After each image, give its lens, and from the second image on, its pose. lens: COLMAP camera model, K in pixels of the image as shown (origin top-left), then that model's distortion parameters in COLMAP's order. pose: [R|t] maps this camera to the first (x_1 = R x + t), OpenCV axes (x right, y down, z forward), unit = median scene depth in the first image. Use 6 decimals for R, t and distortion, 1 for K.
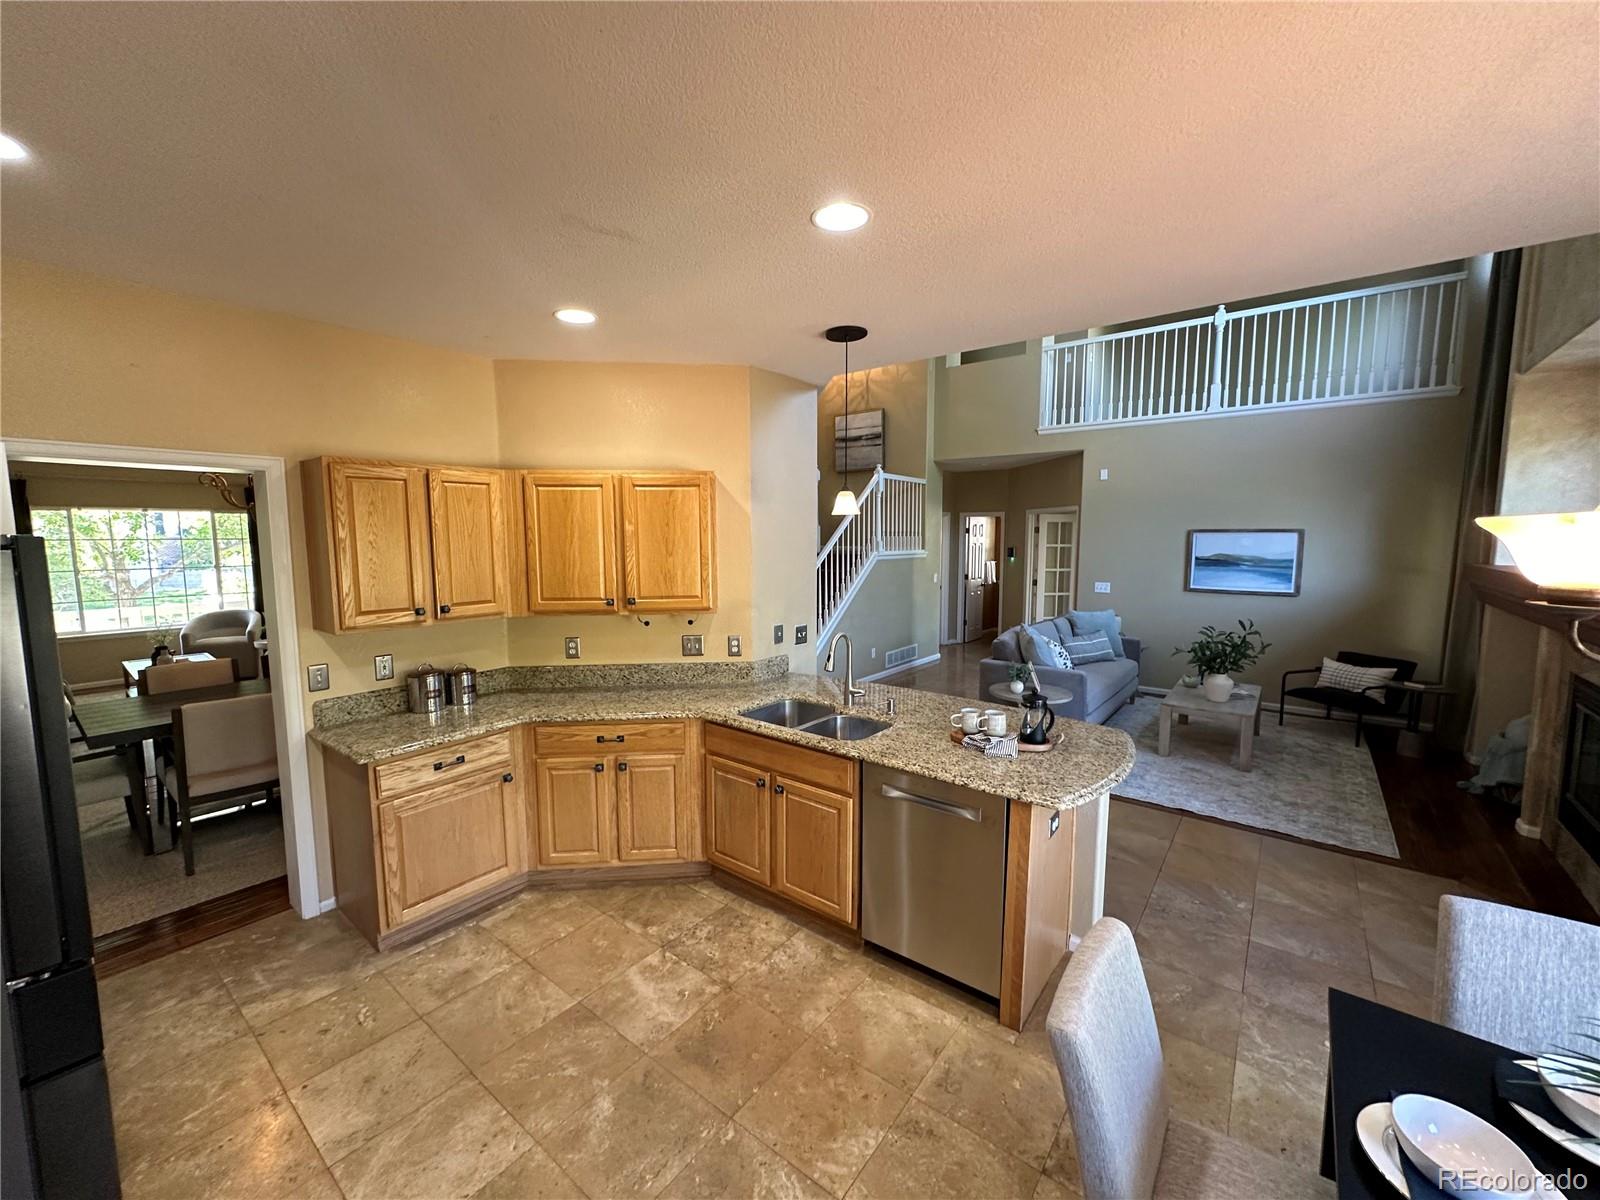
lens RADIAL K [[641.8, 0, 795.1], [0, 641.8, 597.6], [0, 0, 1]] dist [0.000839, 0.000197]
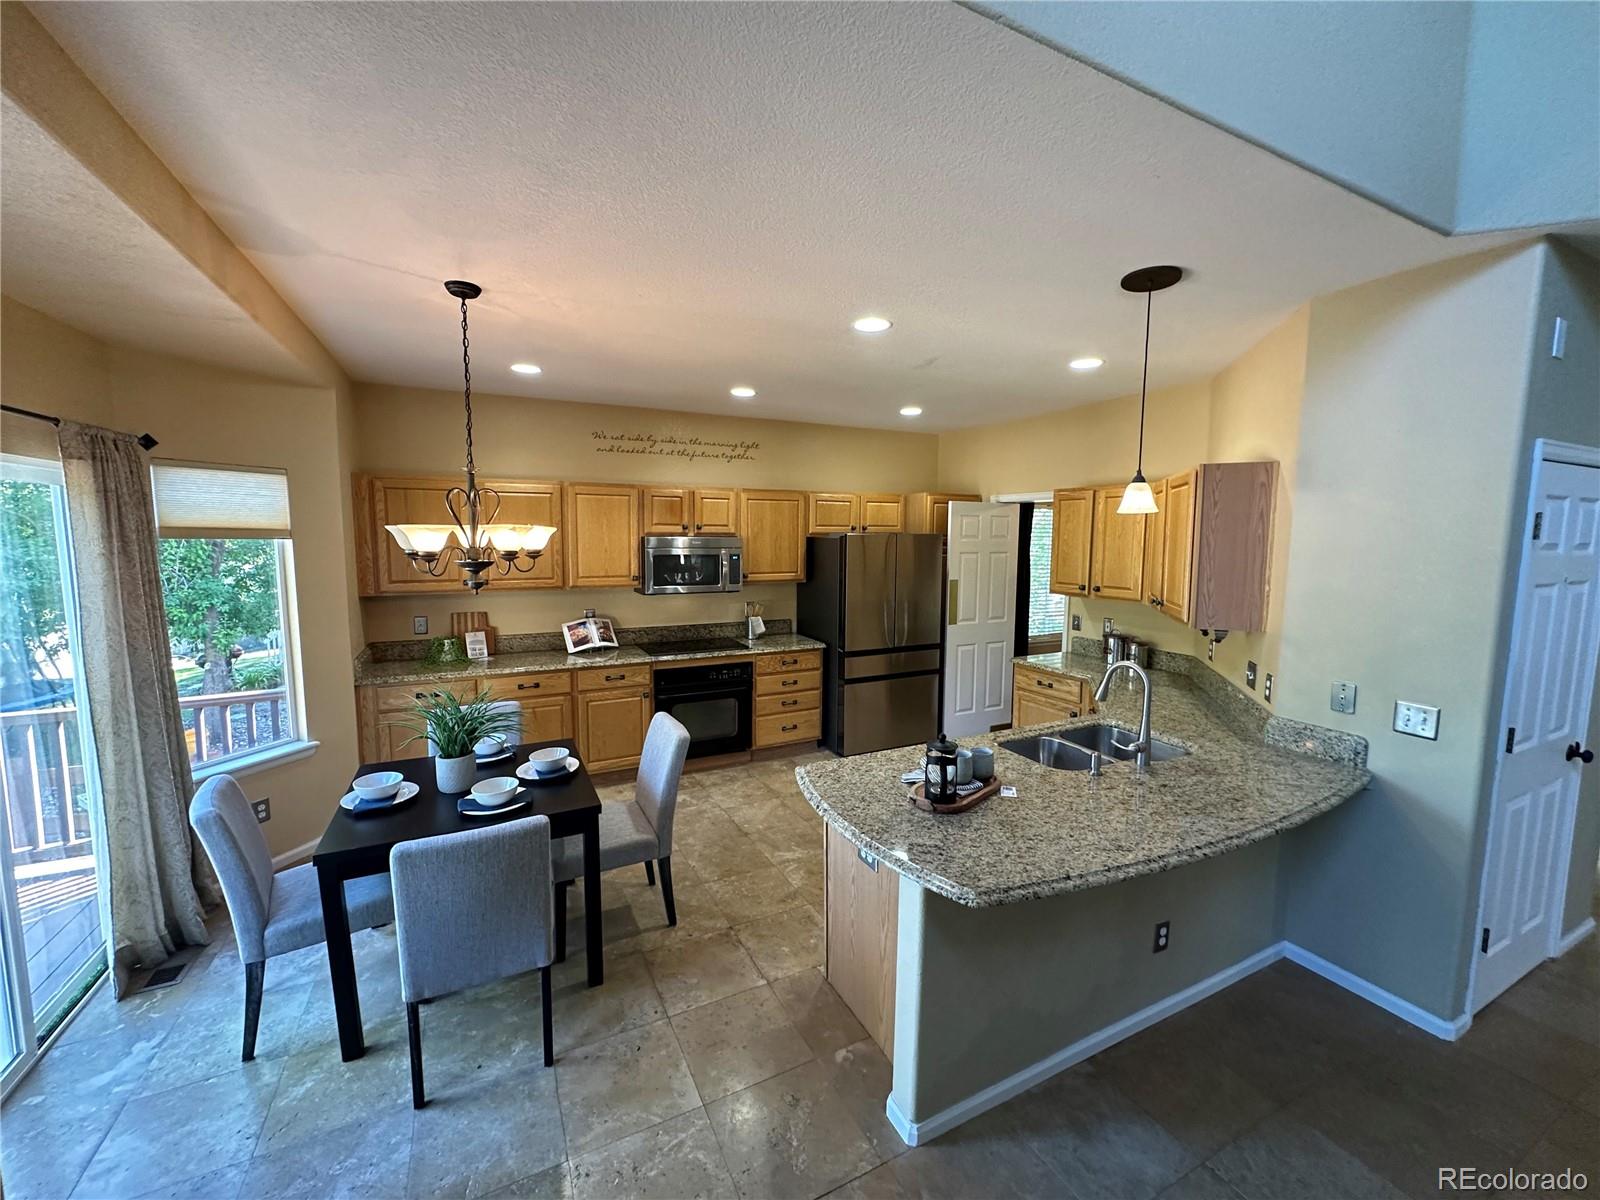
lens RADIAL K [[641.8, 0, 800.6], [0, 641.8, 601.1], [0, 0, 1]] dist [0.000839, 0.000197]
pose [[-0.429277, 0.094902, -0.898173, 1.046492], [-0.096319, 0.983982, 0.150004, -0.108705], [0.898022, 0.150904, -0.413260, 1.055198]]
